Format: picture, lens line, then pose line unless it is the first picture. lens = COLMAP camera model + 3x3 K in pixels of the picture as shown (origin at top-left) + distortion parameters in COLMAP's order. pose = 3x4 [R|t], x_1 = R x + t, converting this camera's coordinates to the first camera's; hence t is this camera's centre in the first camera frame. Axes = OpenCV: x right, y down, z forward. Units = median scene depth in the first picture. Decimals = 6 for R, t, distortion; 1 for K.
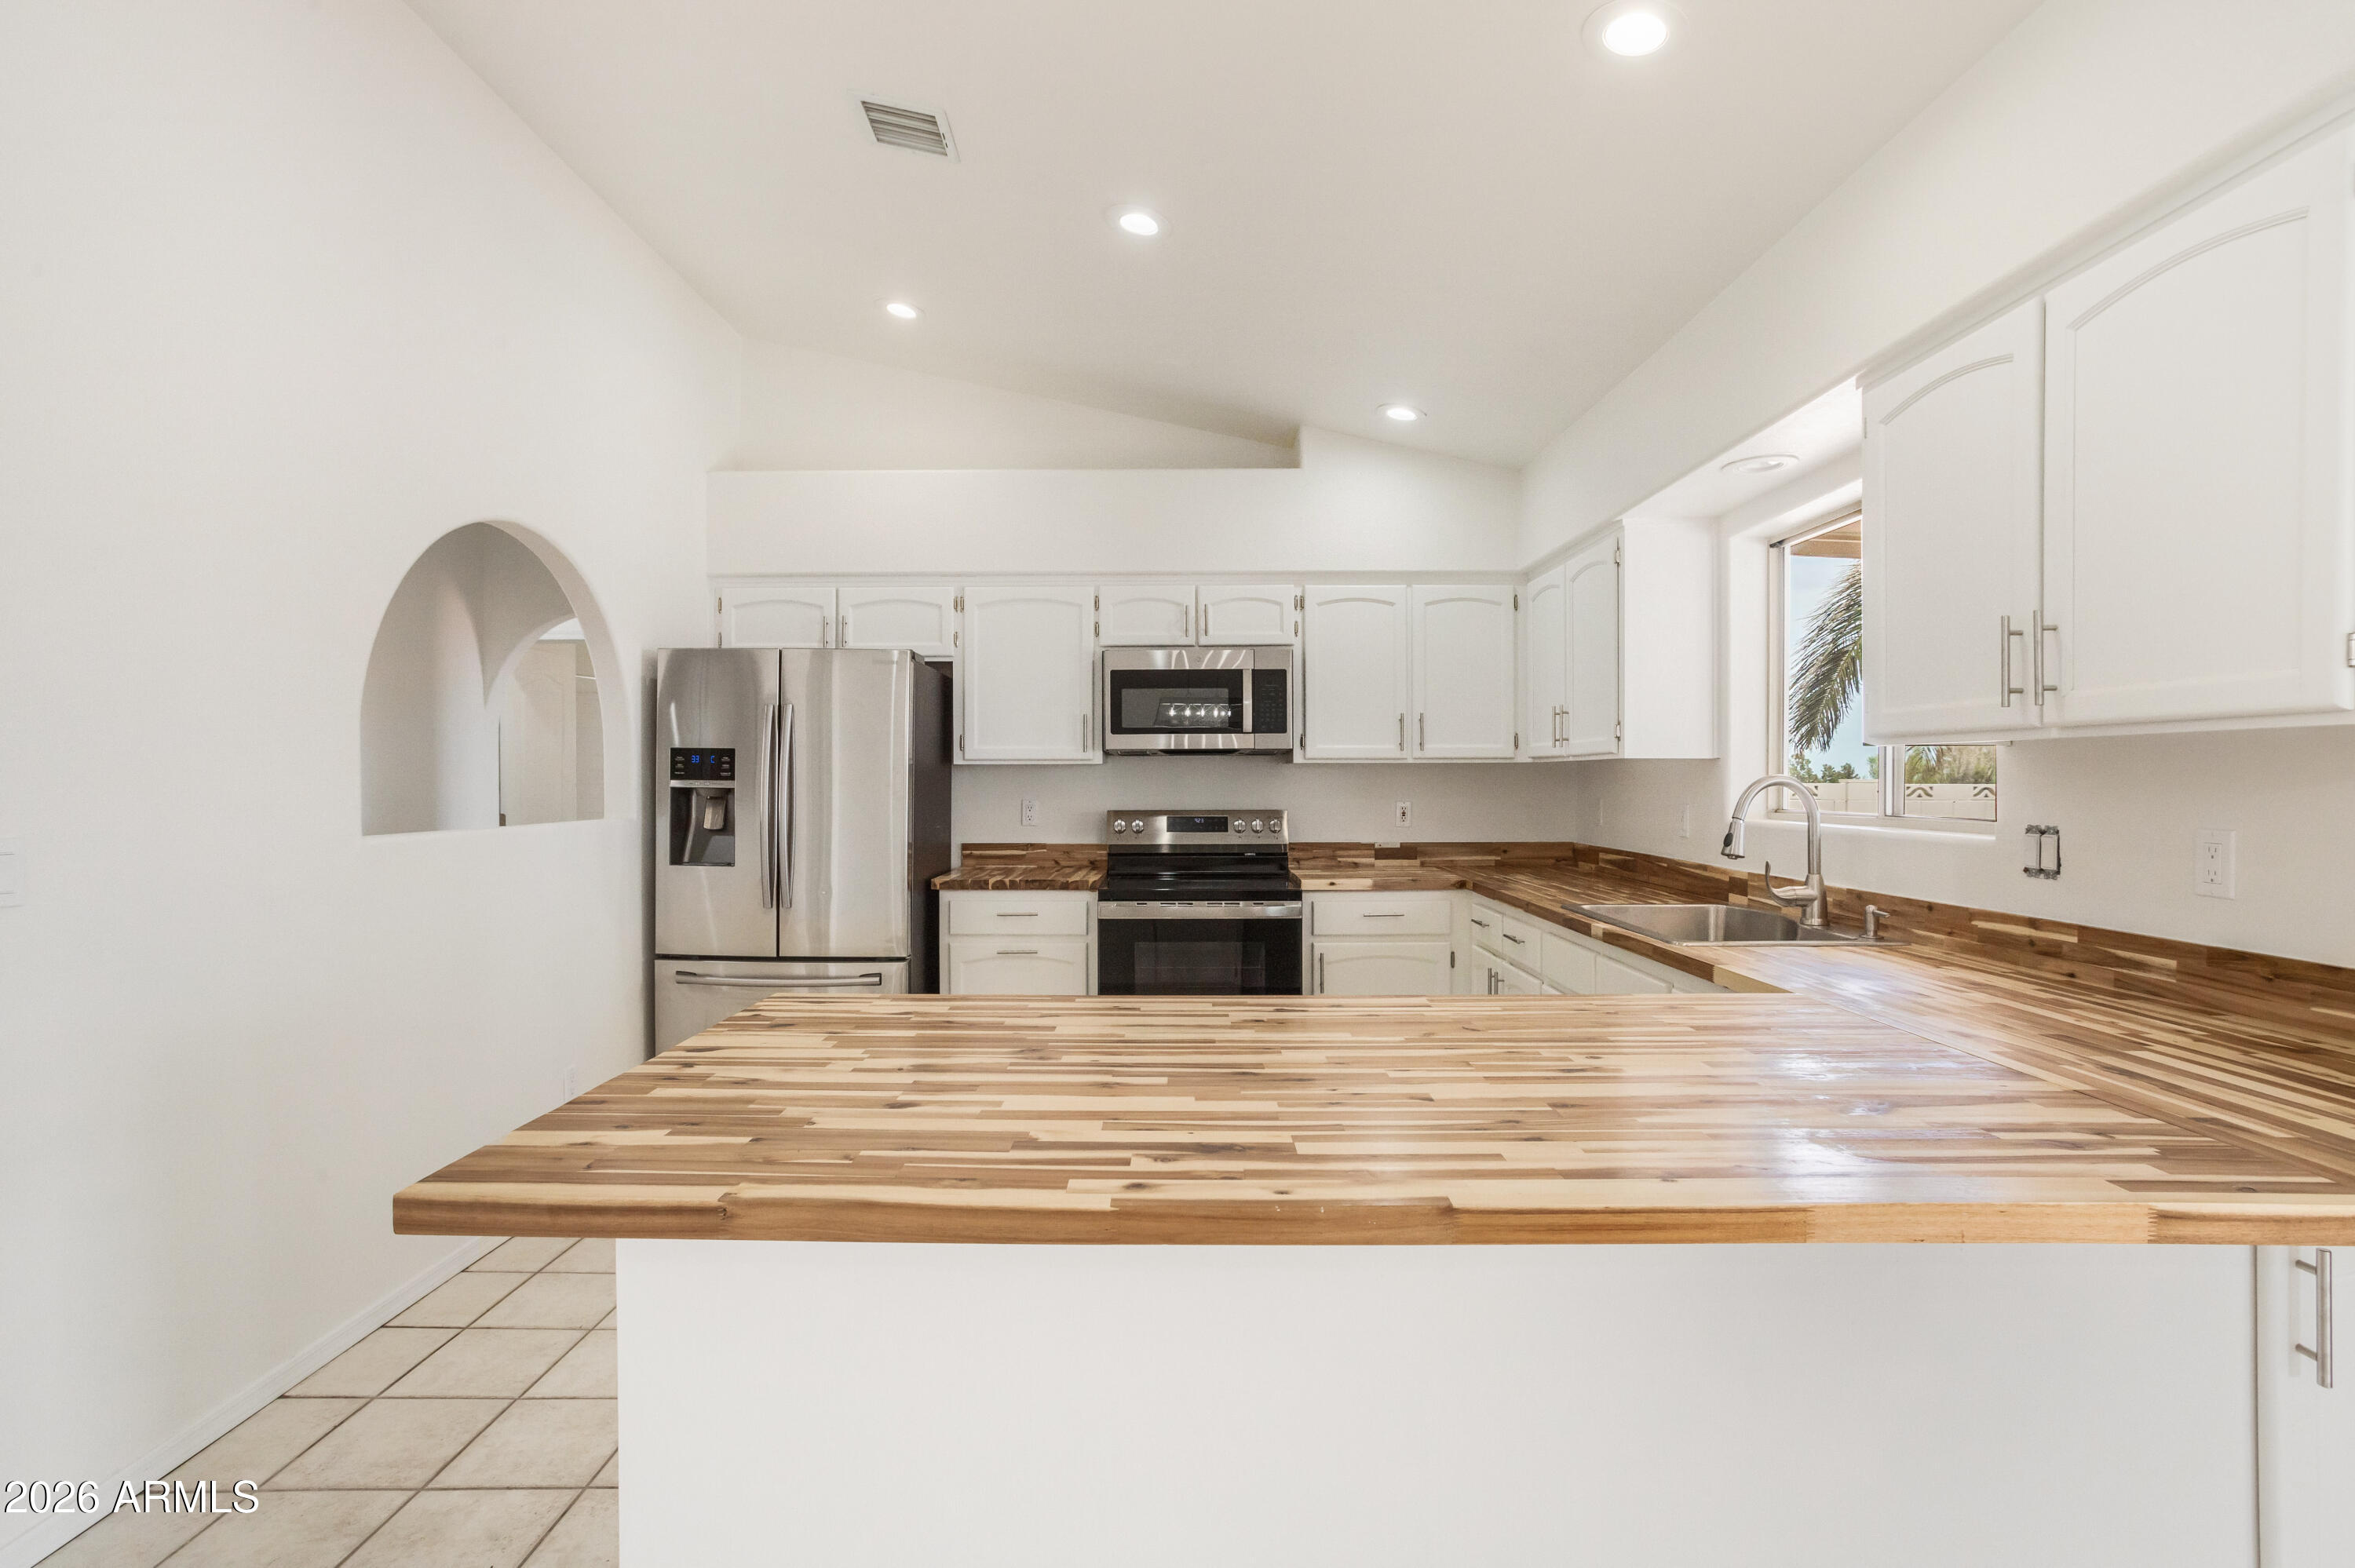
lens RADIAL K [[1160.3, 0, 1193.1], [0, 1160.3, 763.5], [0, 0, 1]] dist [-0.030847, 0.016929]
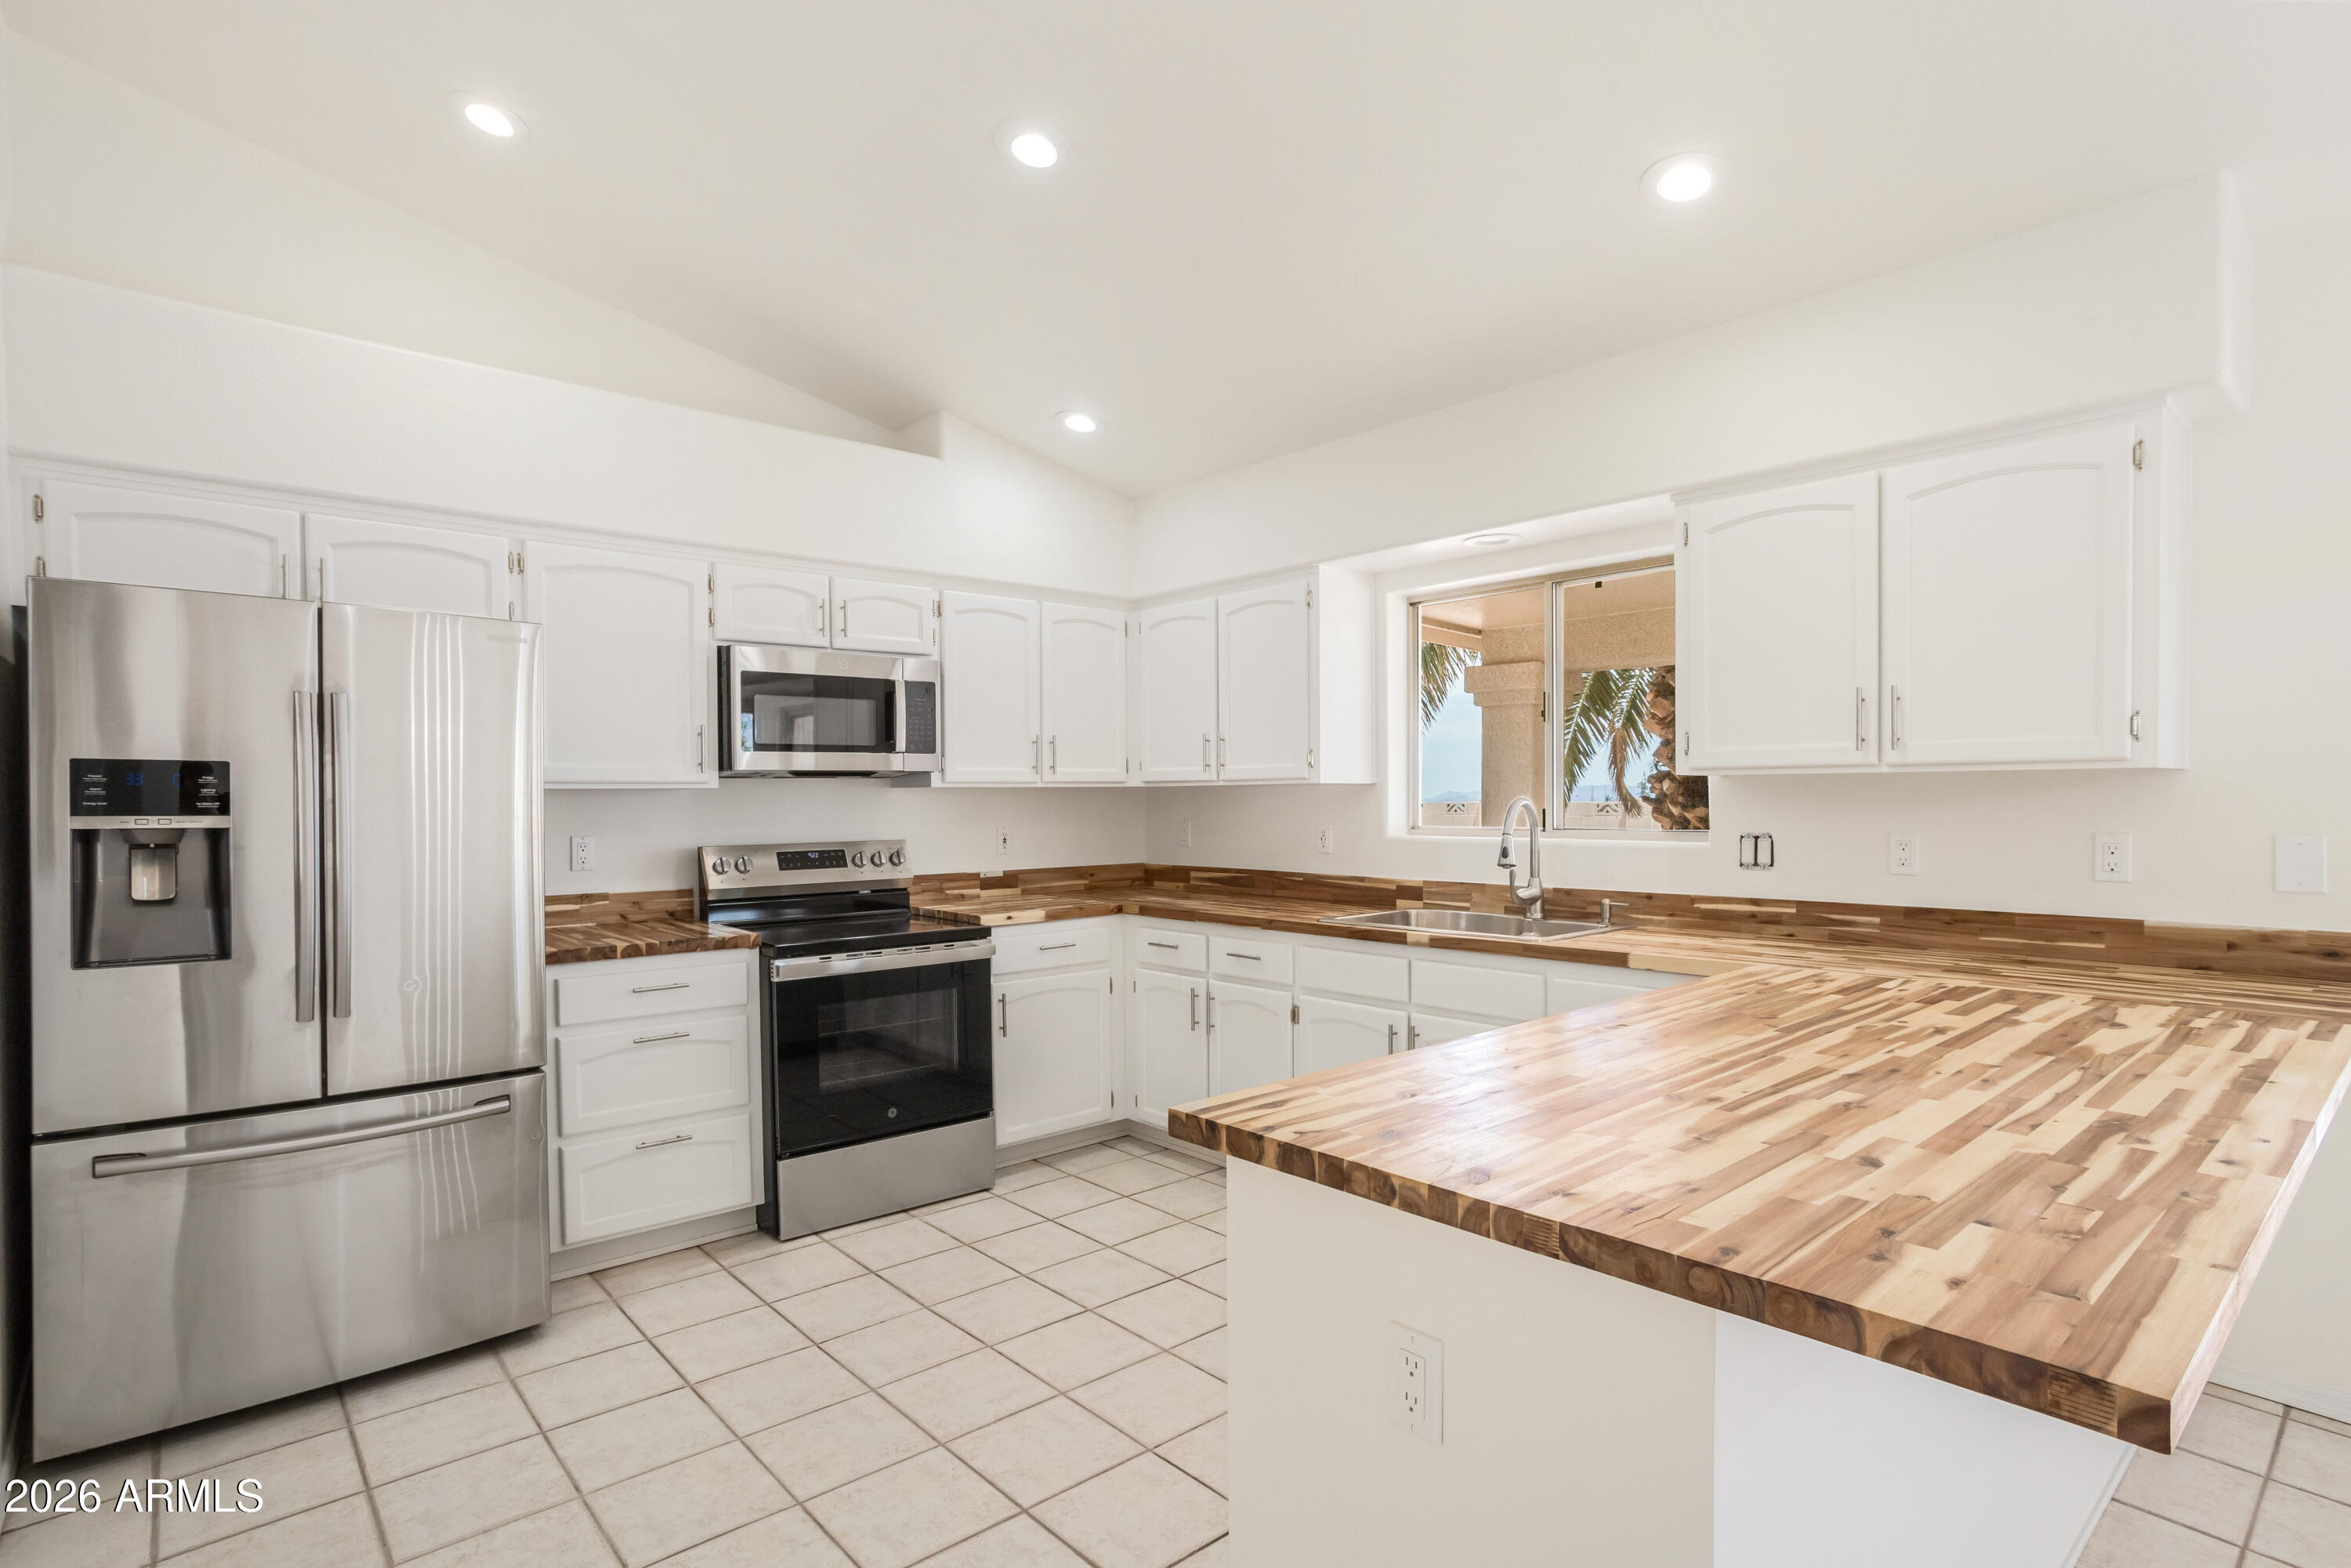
lens RADIAL K [[1158.4, 0, 1212.2], [0, 1158.4, 808.5], [0, 0, 1]] dist [-0.030847, 0.016929]
pose [[0.744244, -0.010608, 0.667824, -0.381411], [-0.001885, 0.999837, 0.017983, -0.000520], [-0.667906, -0.014643, 0.744102, 0.205994]]
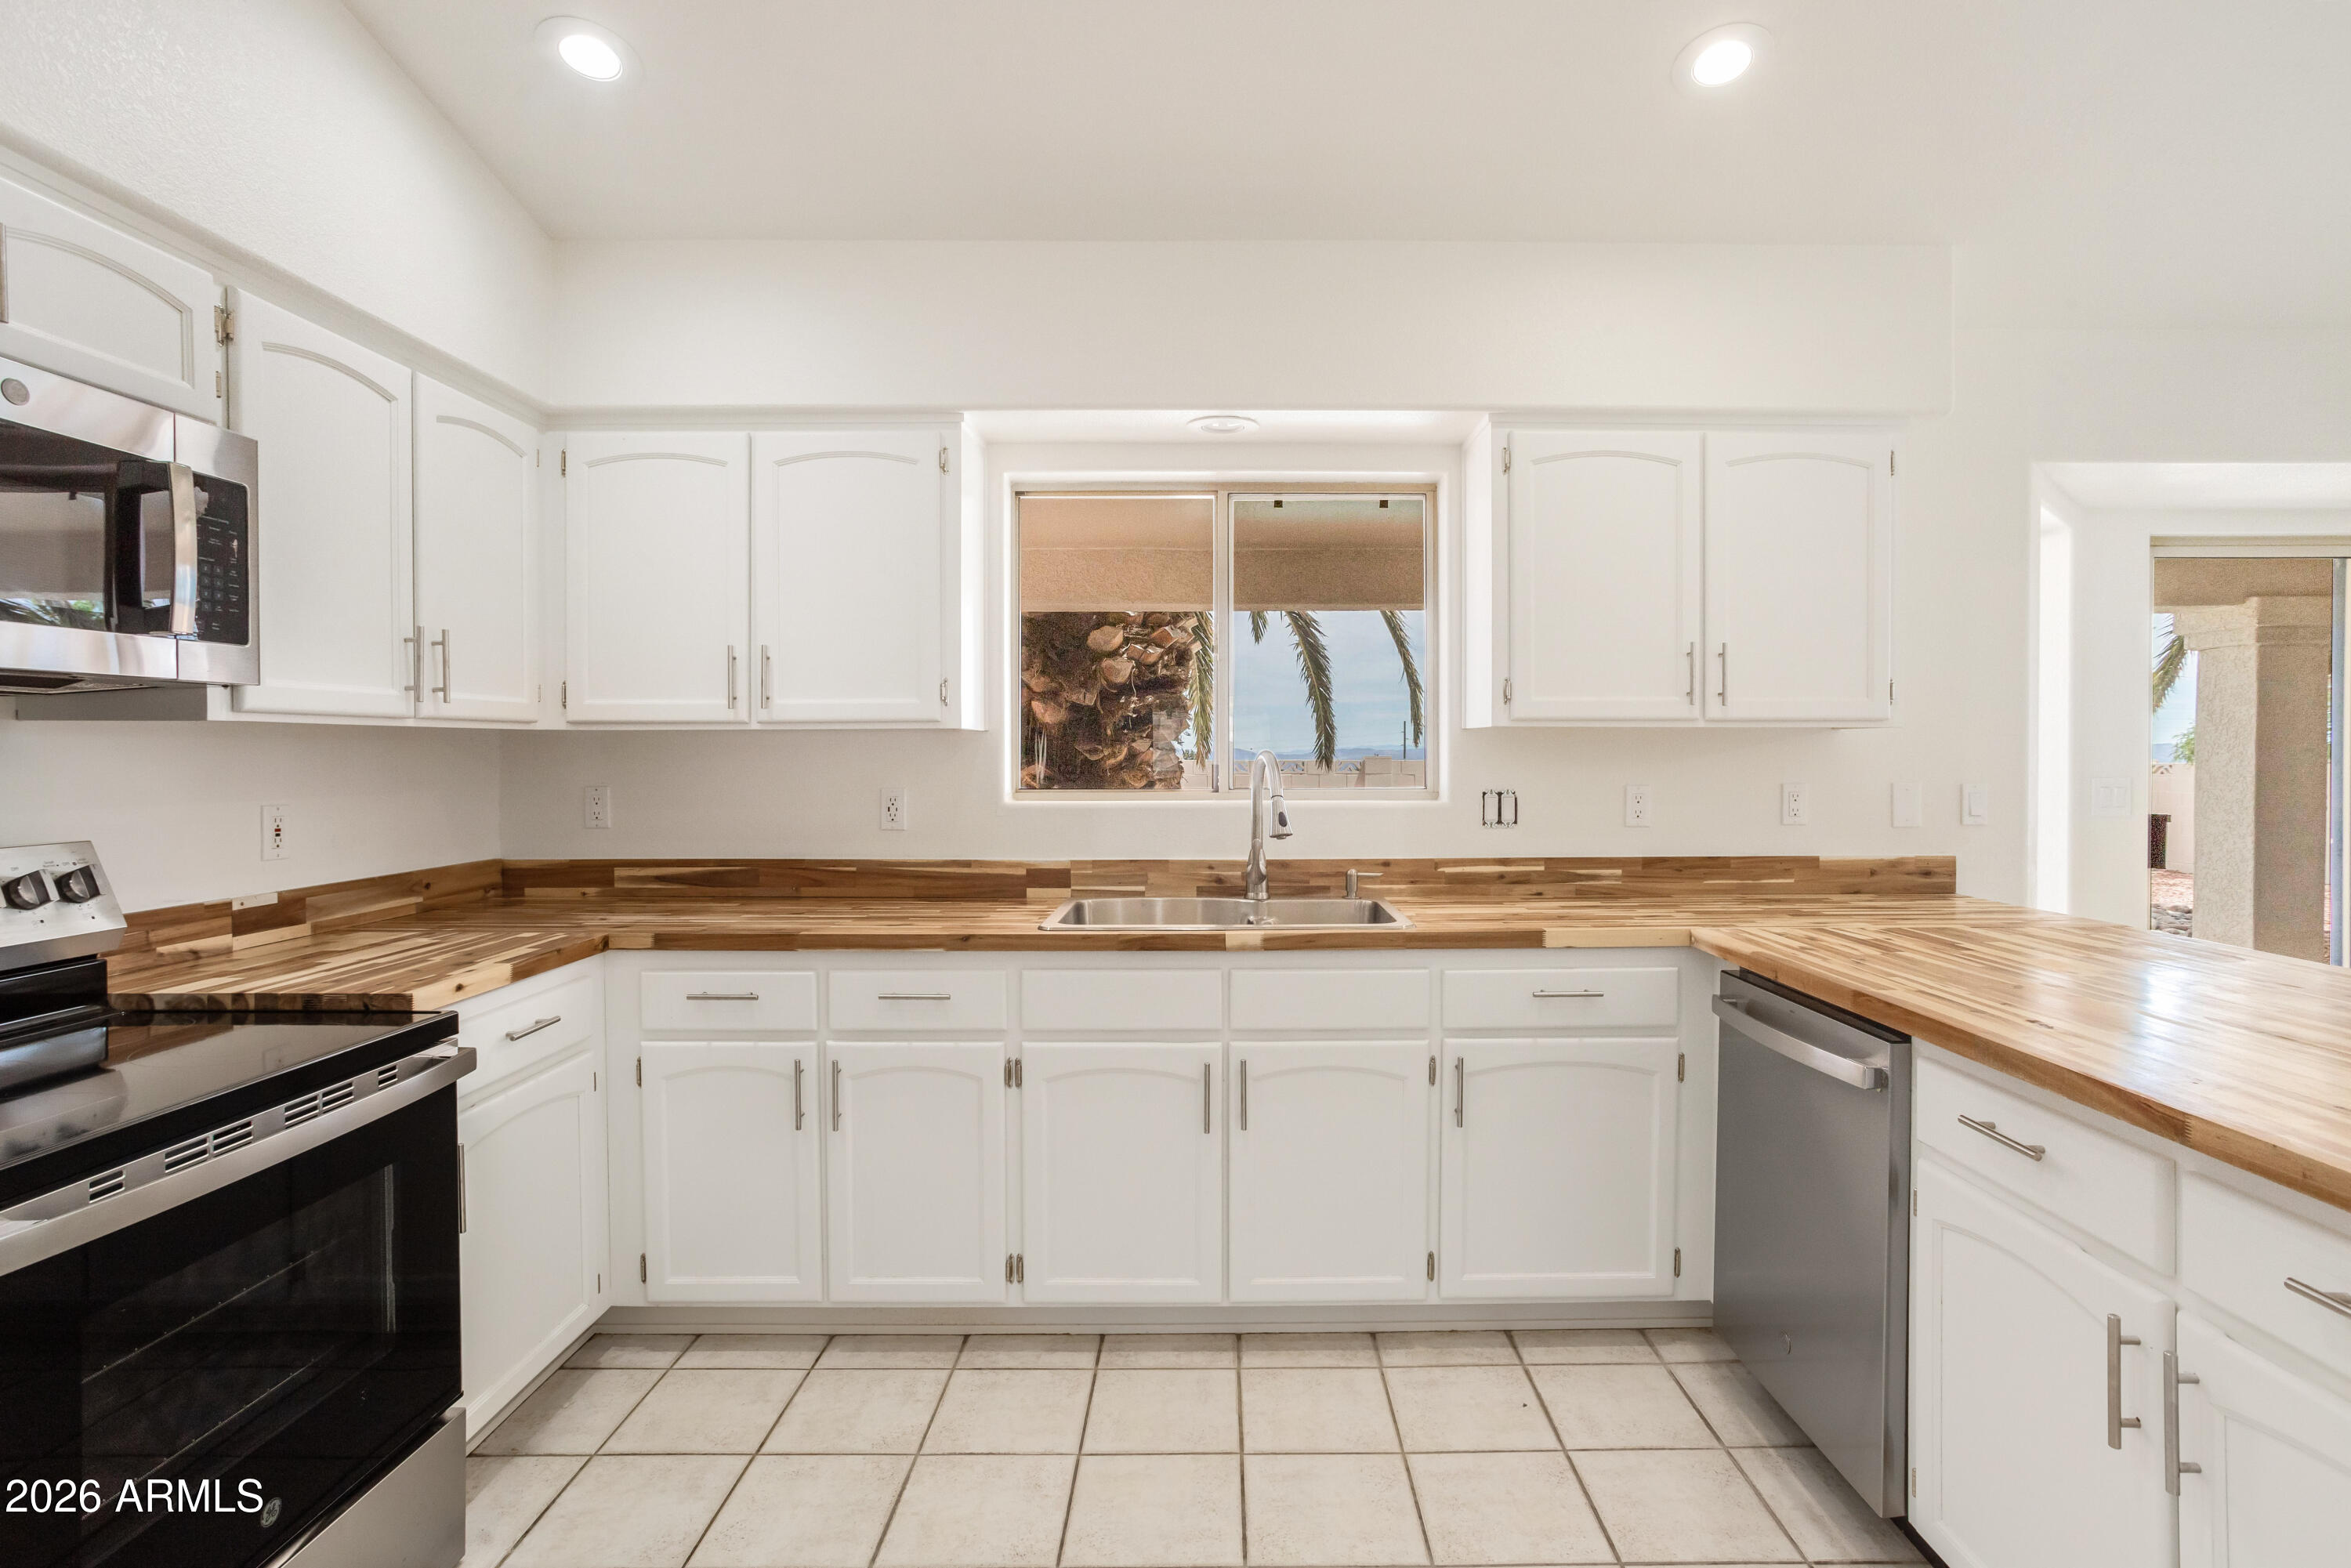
lens RADIAL K [[1158.4, 0, 1194.7], [0, 1158.4, 761.8], [0, 0, 1]] dist [-0.030847, 0.016929]
pose [[0.009023, -0.008266, 0.999925, -0.334924], [-0.010512, 0.999910, 0.008361, 0.007374], [-0.999904, -0.010587, 0.008935, 0.716593]]
